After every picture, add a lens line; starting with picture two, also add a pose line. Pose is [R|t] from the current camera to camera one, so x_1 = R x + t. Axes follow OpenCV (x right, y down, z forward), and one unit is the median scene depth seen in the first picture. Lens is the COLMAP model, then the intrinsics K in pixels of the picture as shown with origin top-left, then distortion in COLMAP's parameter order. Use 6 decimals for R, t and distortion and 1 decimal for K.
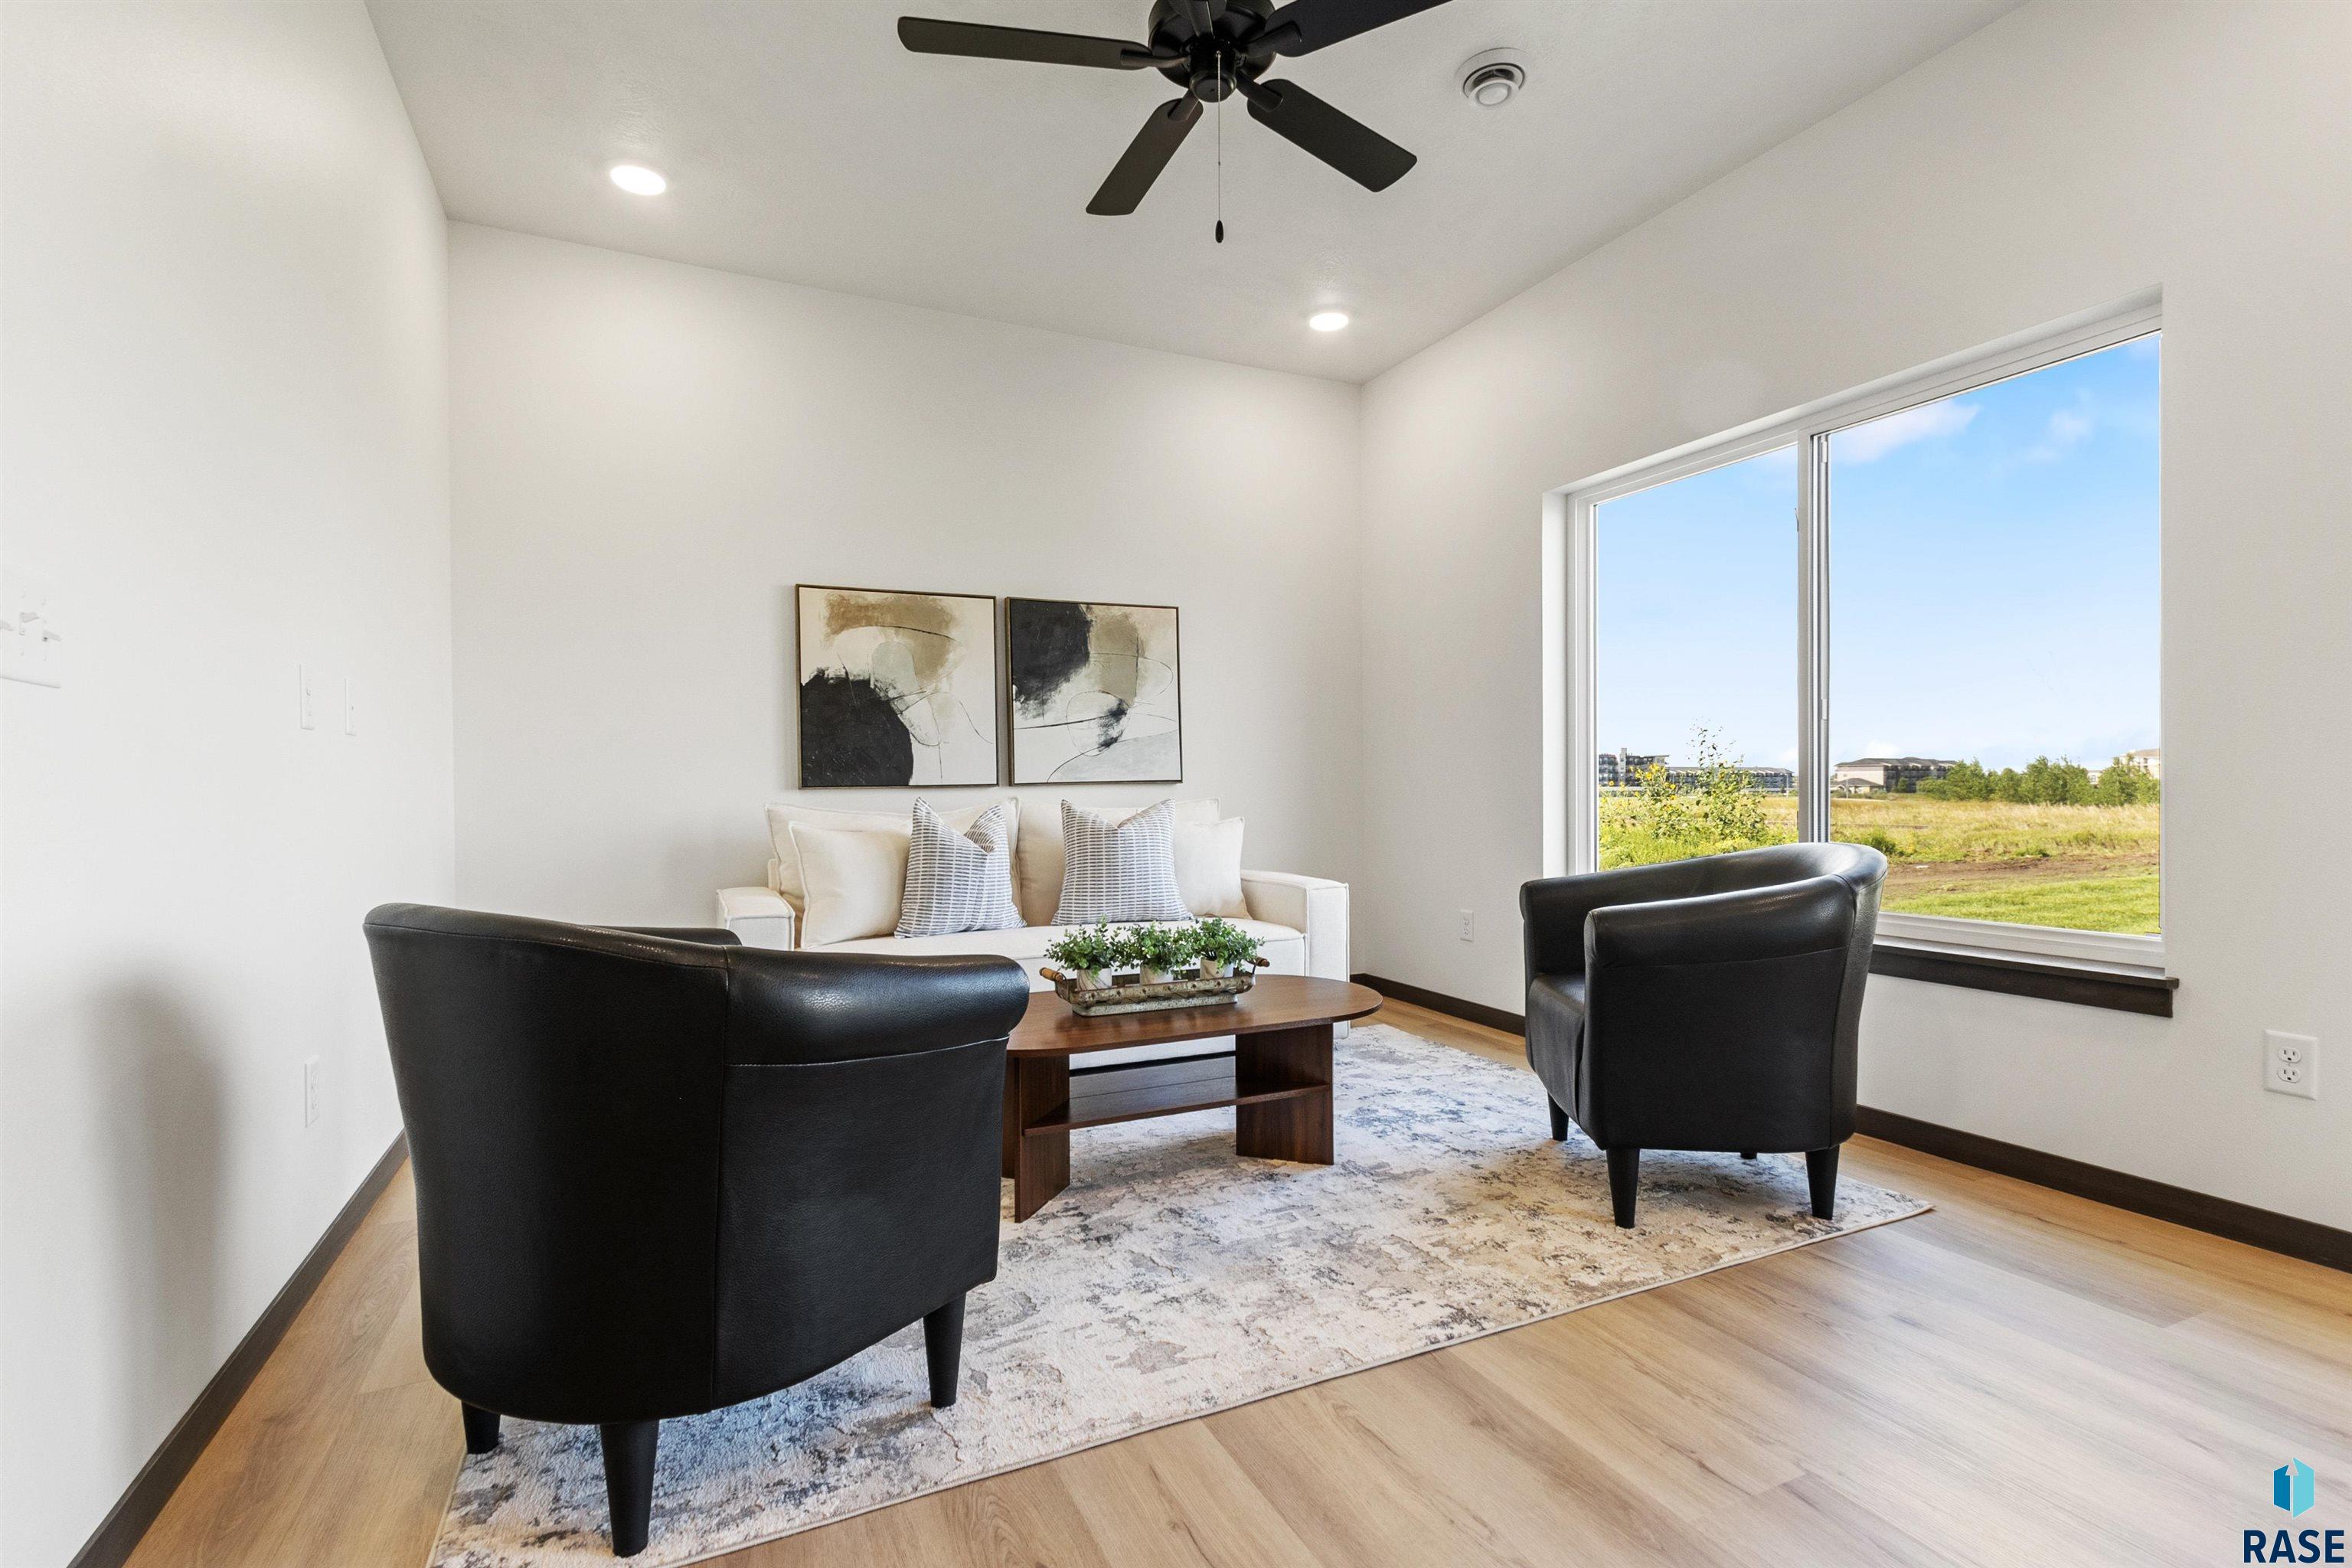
lens RADIAL K [[1080.2, 0, 1170.2], [0, 1080.2, 782.1], [0, 0, 1]] dist [0.009564, -0.000509]
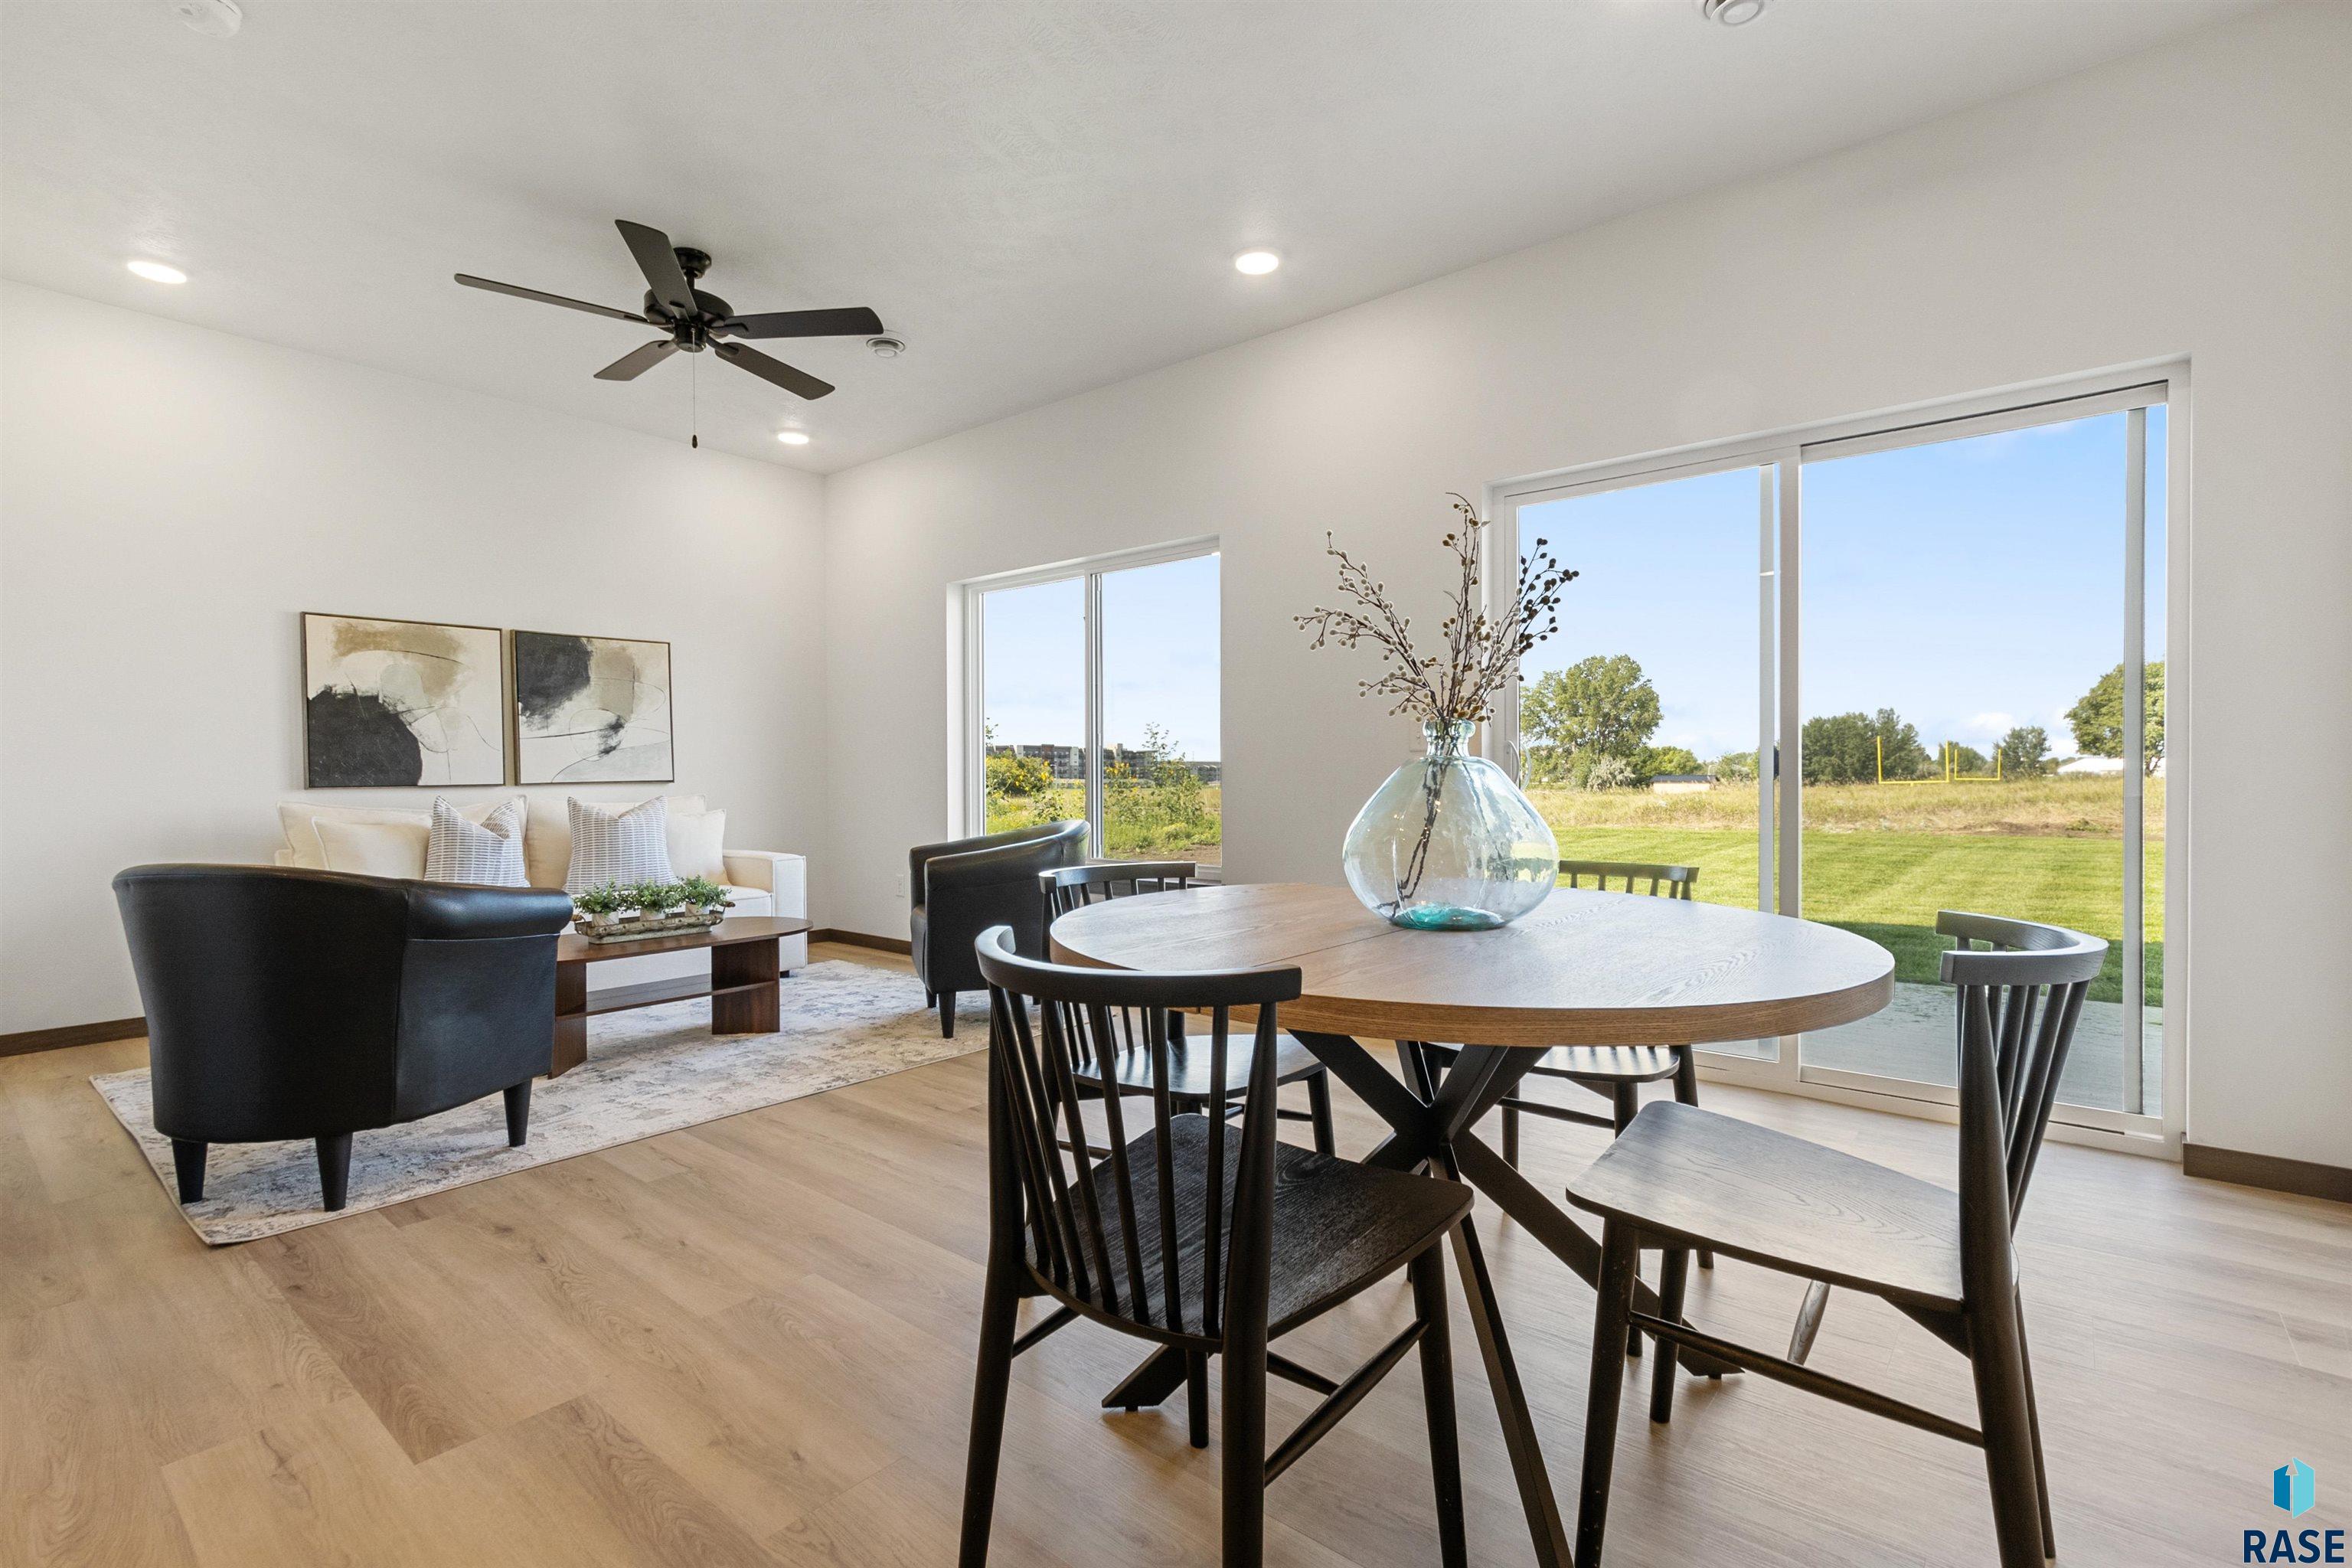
lens RADIAL K [[1080.2, 0, 1173.6], [0, 1080.2, 786.2], [0, 0, 1]] dist [0.009564, -0.000509]
pose [[0.905165, -0.002173, 0.425056, 0.003666], [-0.002867, 0.999933, 0.011216, -0.017518], [-0.425051, -0.011371, 0.905098, -0.632988]]
